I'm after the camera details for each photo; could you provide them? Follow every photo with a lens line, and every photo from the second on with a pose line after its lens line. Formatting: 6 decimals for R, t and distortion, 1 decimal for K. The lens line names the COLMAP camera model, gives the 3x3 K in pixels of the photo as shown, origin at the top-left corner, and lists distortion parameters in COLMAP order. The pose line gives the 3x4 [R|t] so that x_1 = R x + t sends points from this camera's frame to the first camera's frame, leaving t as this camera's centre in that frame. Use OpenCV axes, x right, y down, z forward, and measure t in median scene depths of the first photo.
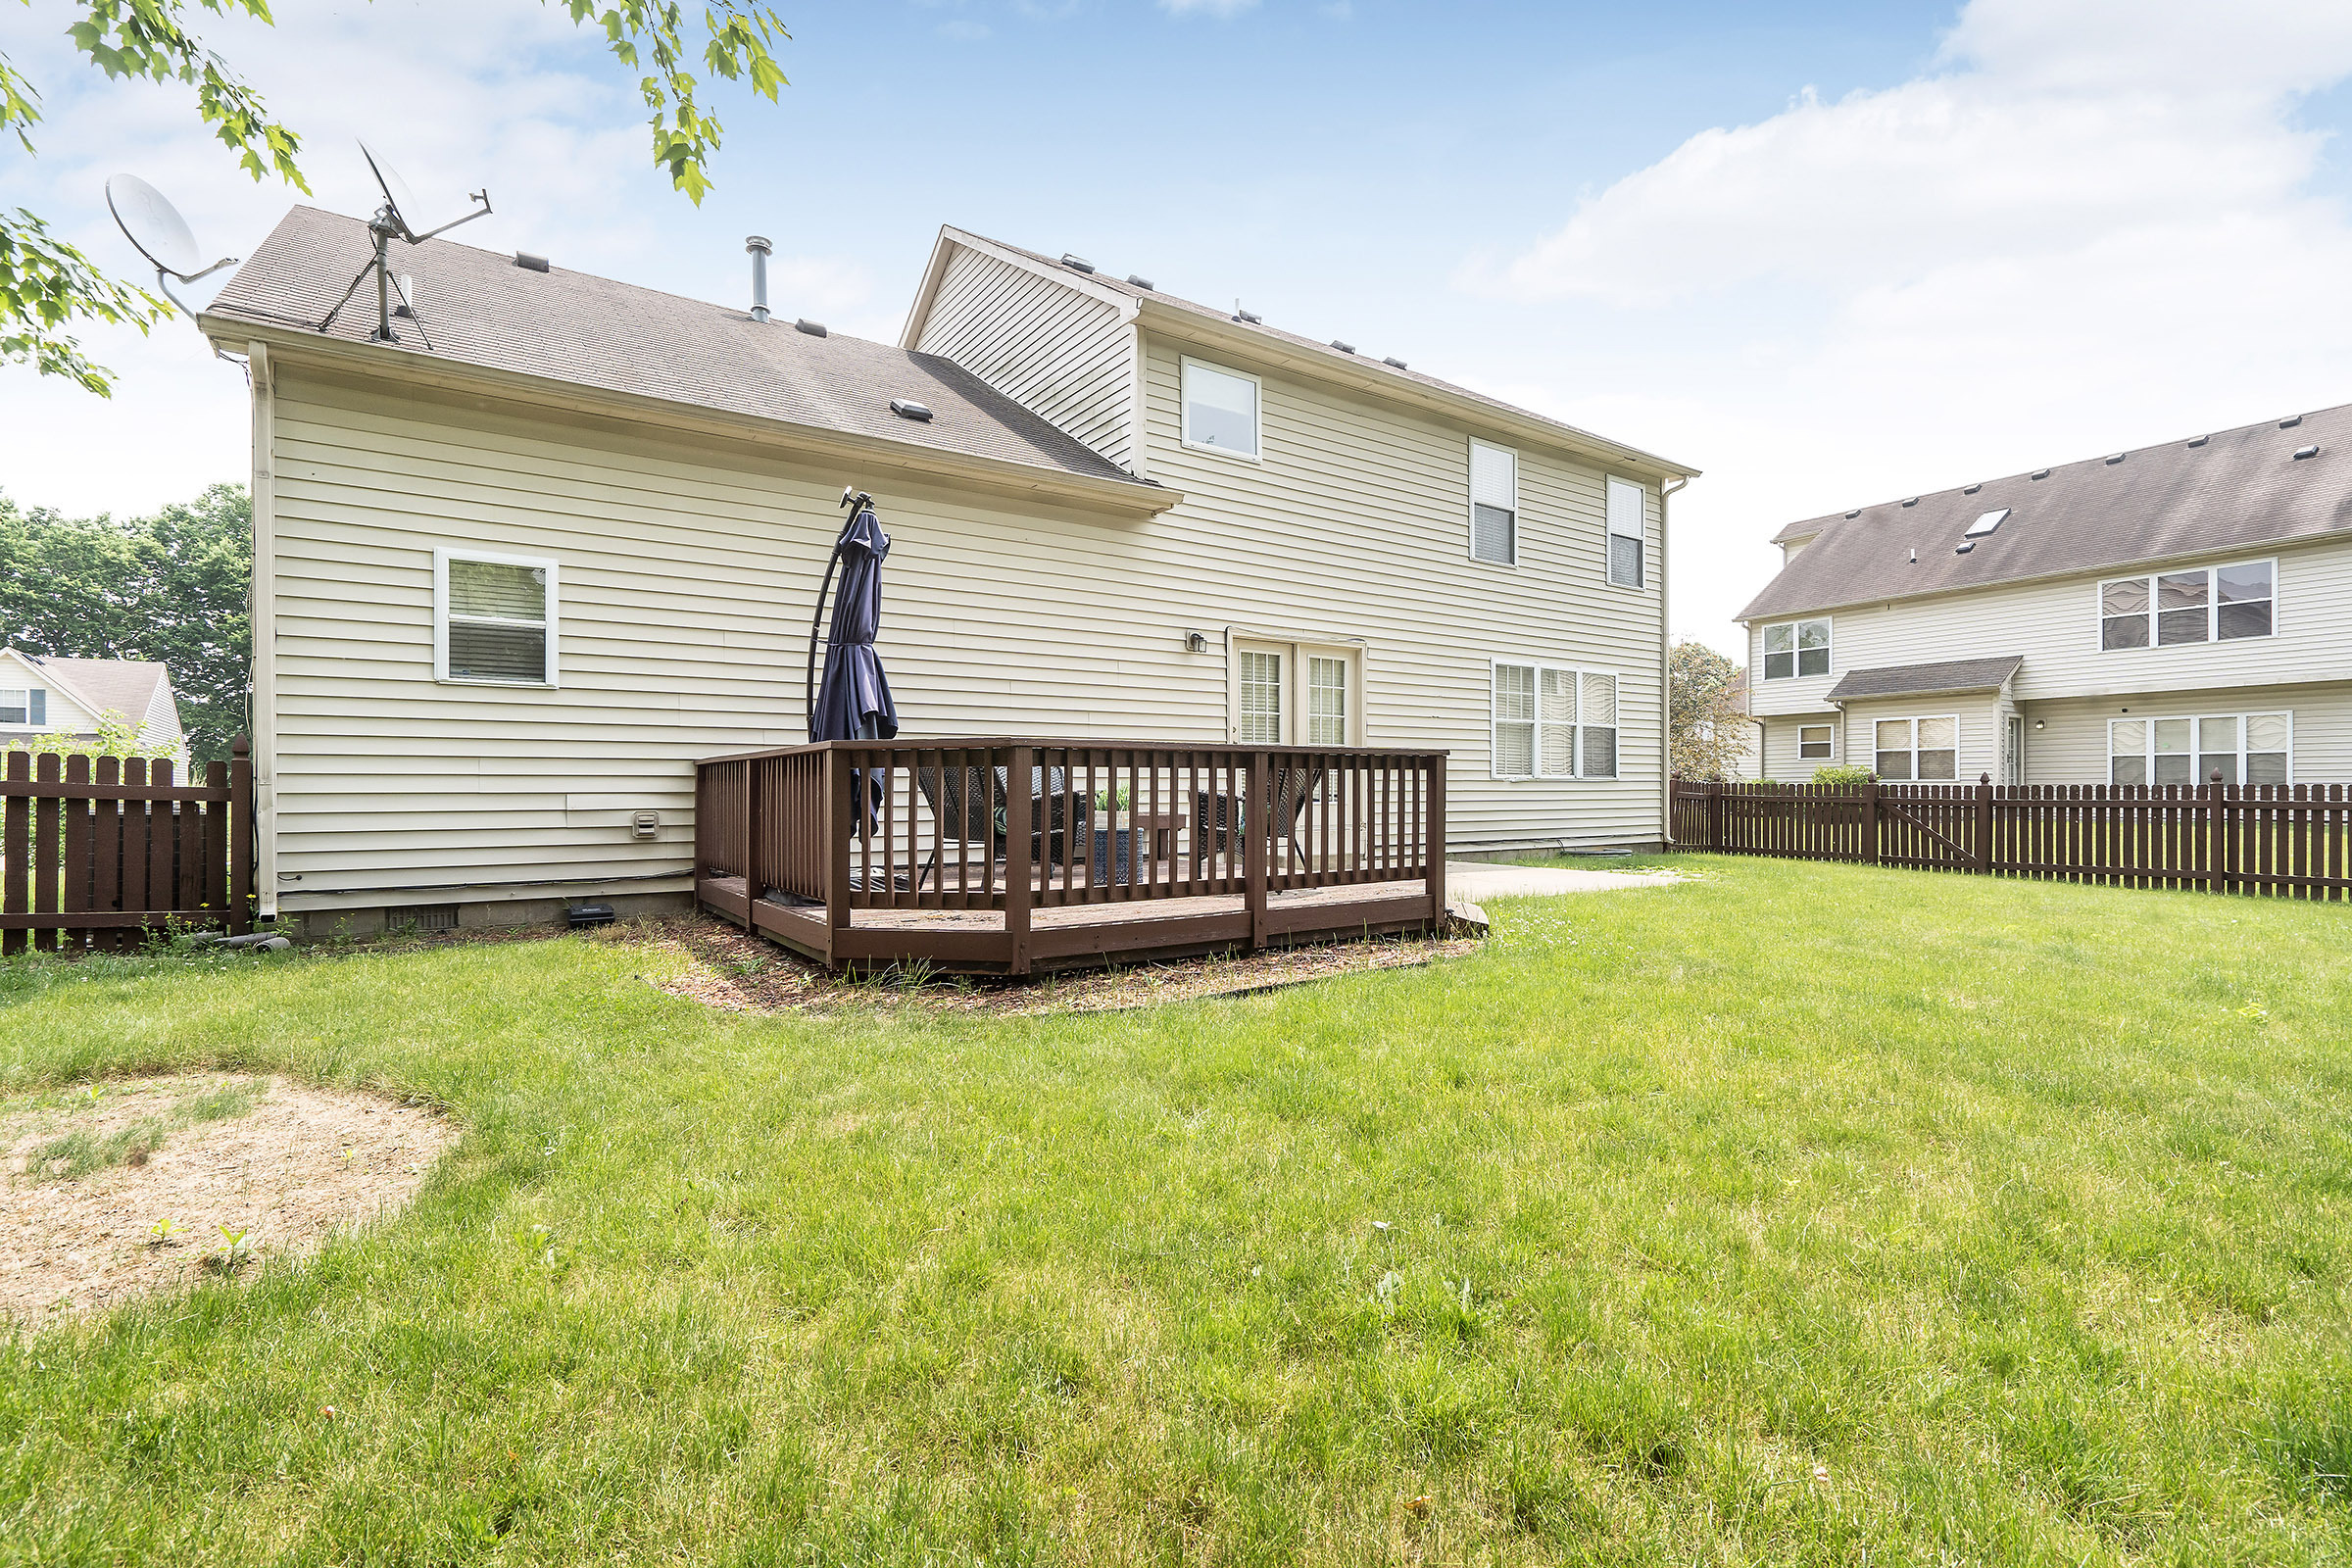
lens RADIAL K [[1068.9, 0, 1161.0], [0, 1068.9, 804.3], [0, 0, 1]] dist [0.000401, 0.000288]
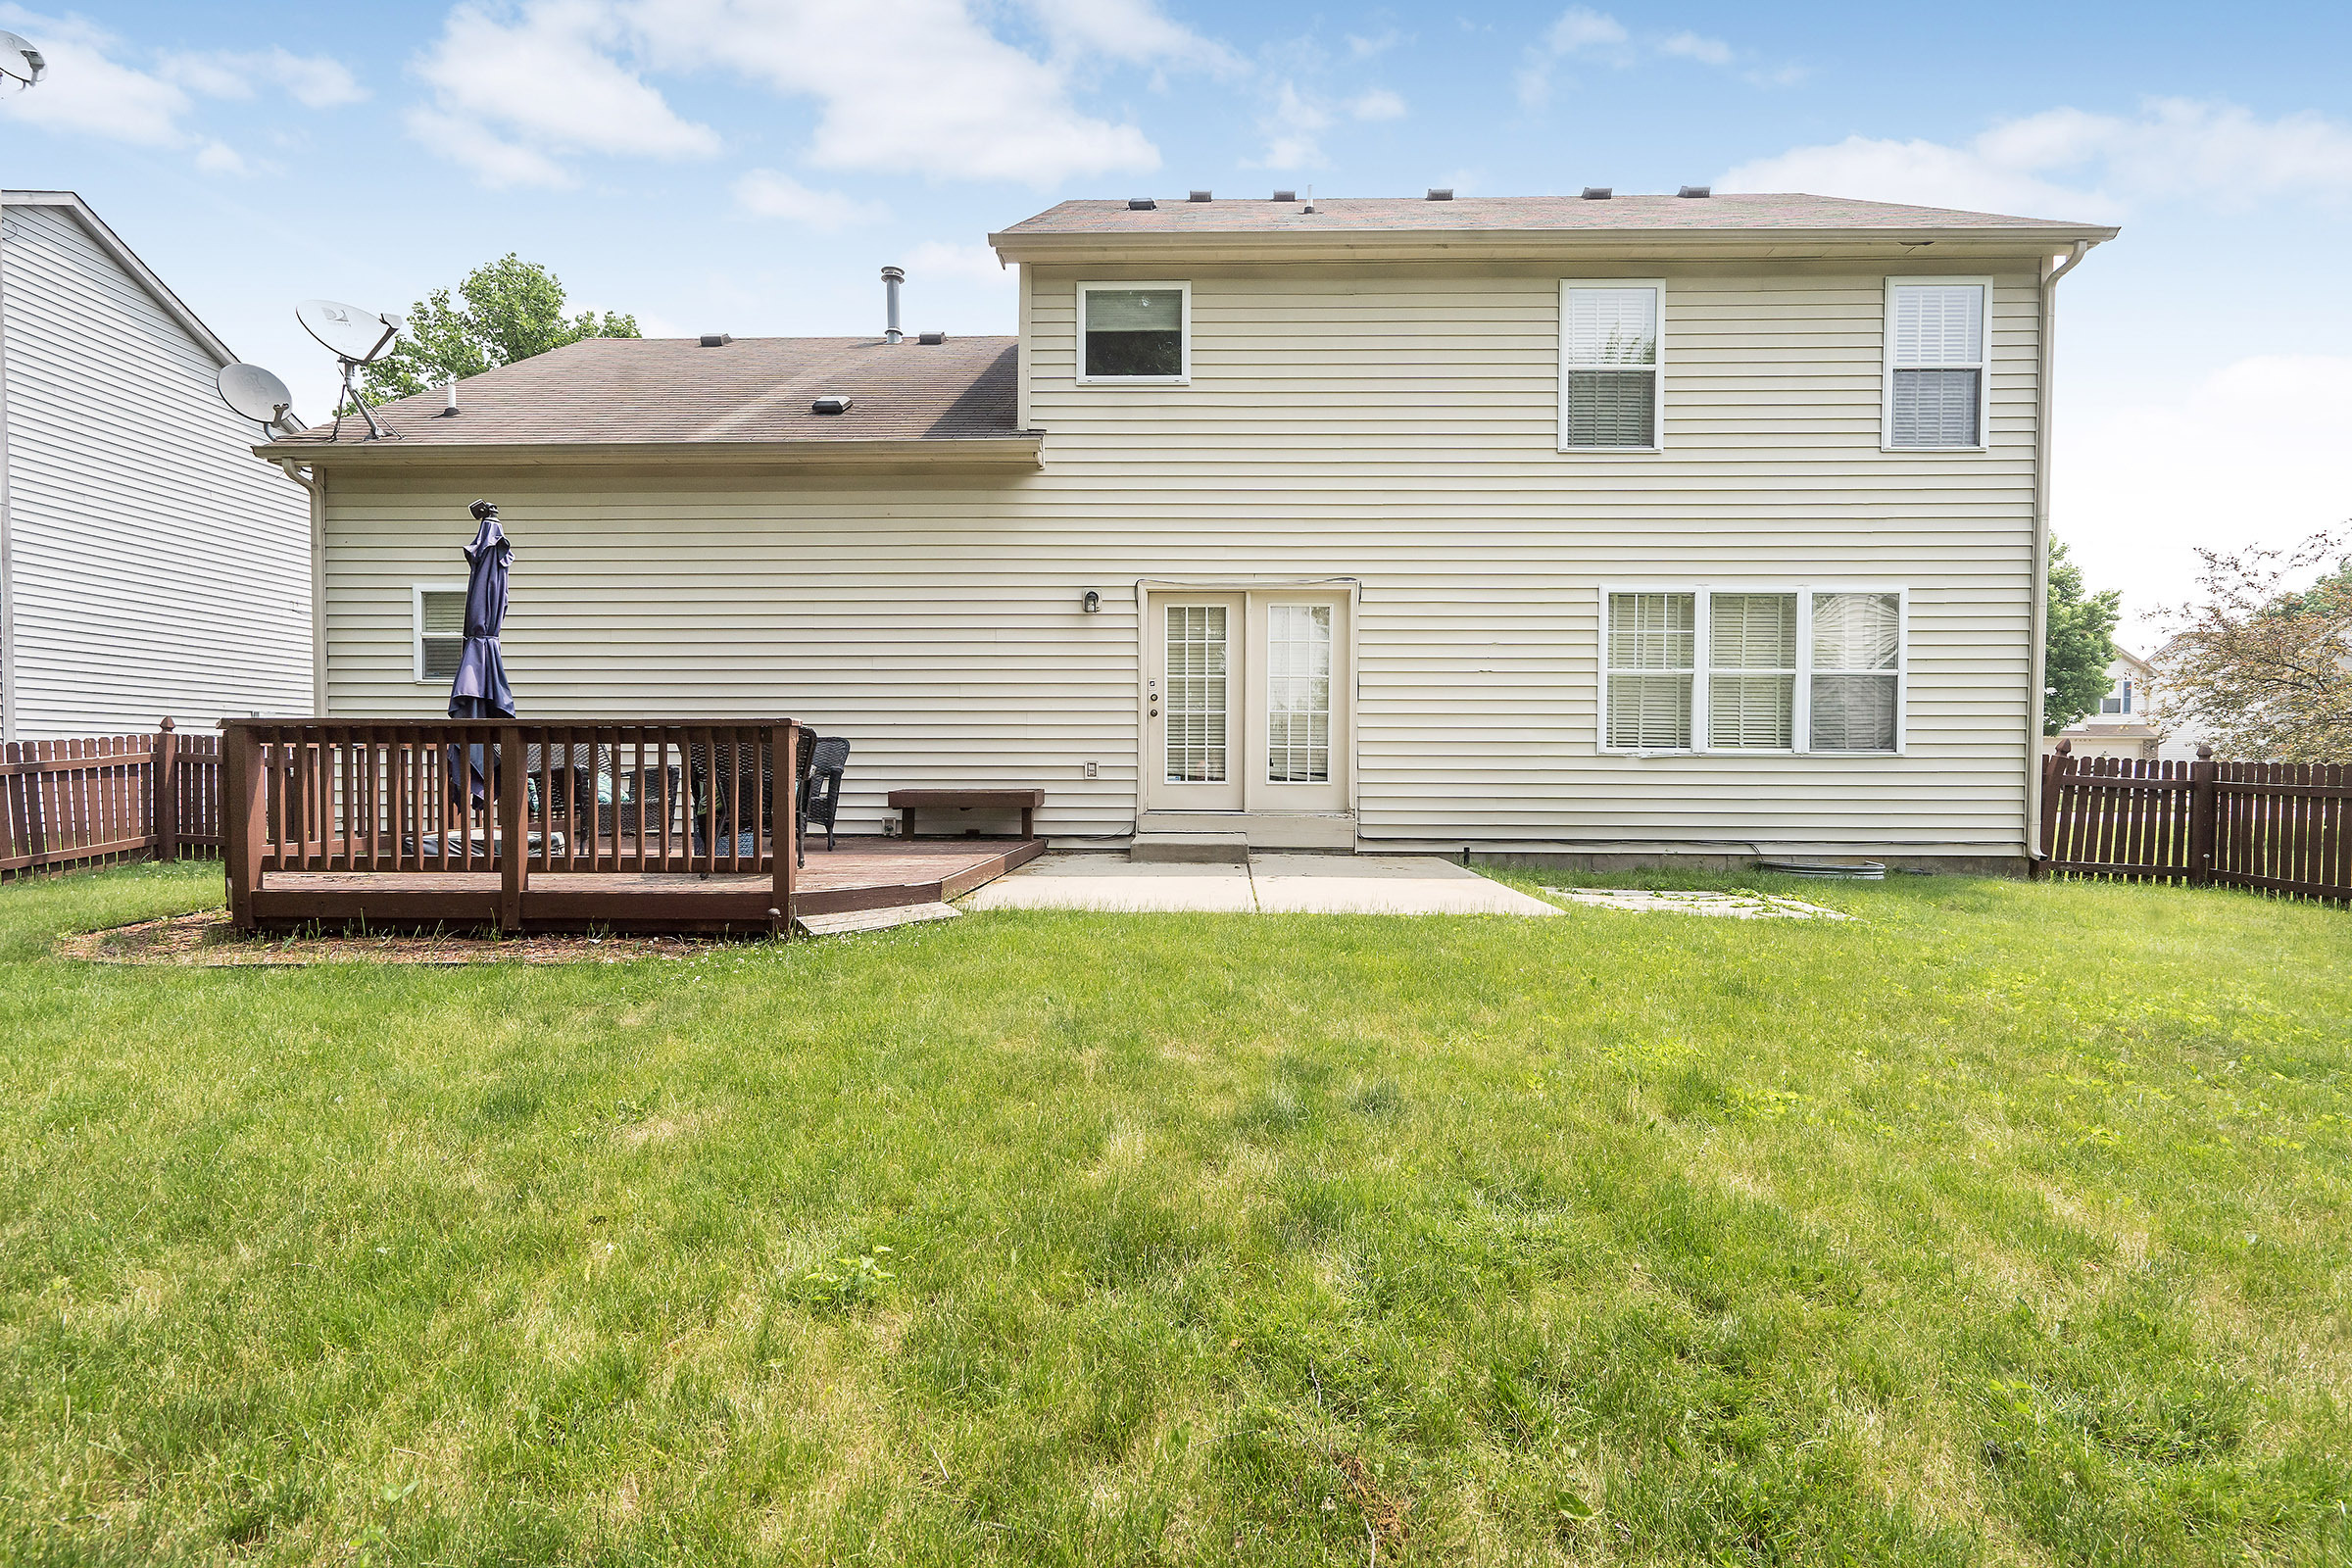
lens RADIAL K [[1068.9, 0, 1161.0], [0, 1068.9, 804.3], [0, 0, 1]] dist [0.000401, 0.000288]
pose [[0.810141, 0.025748, -0.585669, 0.571354], [-0.014306, 0.999606, 0.024156, -0.003470], [0.586060, -0.011191, 0.810190, 0.284994]]
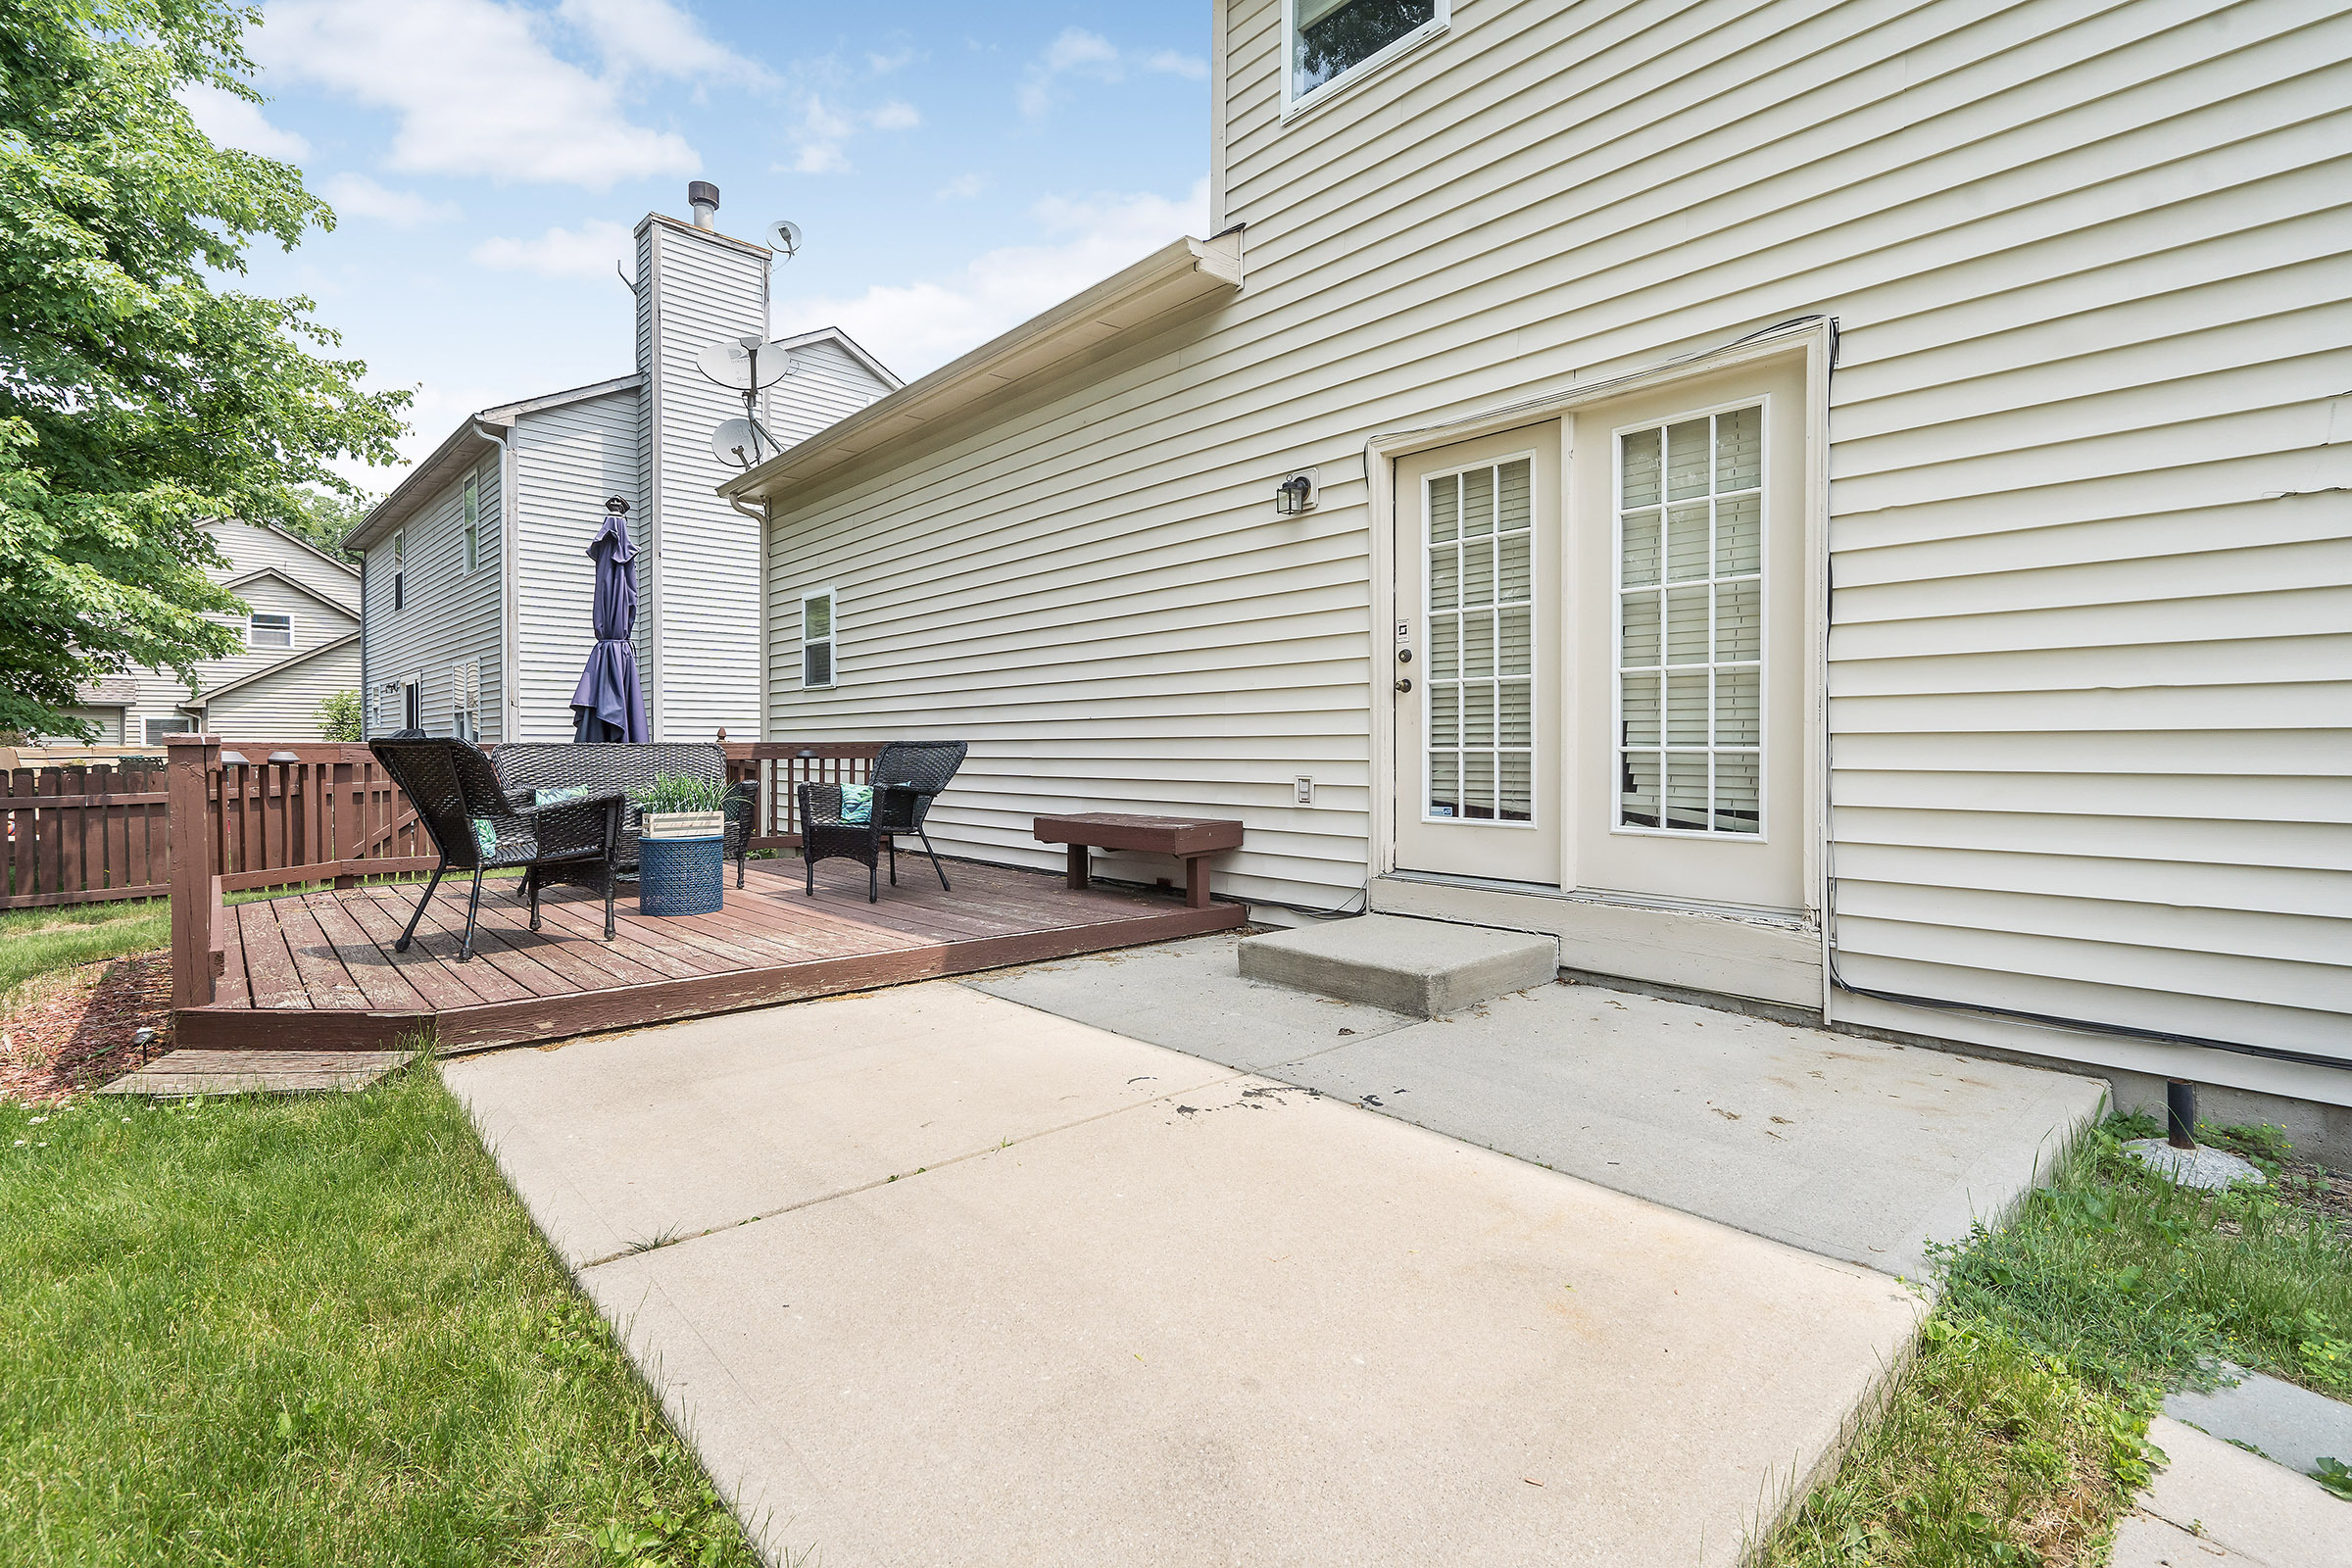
lens RADIAL K [[1062.1, 0, 1176.7], [0, 1062.1, 758.7], [0, 0, 1]] dist [-0.002055, -0.000108]
pose [[0.145669, 0.012035, -0.989260, 0.492103], [-0.011737, 0.999877, 0.010436, -0.028278], [0.989264, 0.010091, 0.145793, 0.814825]]
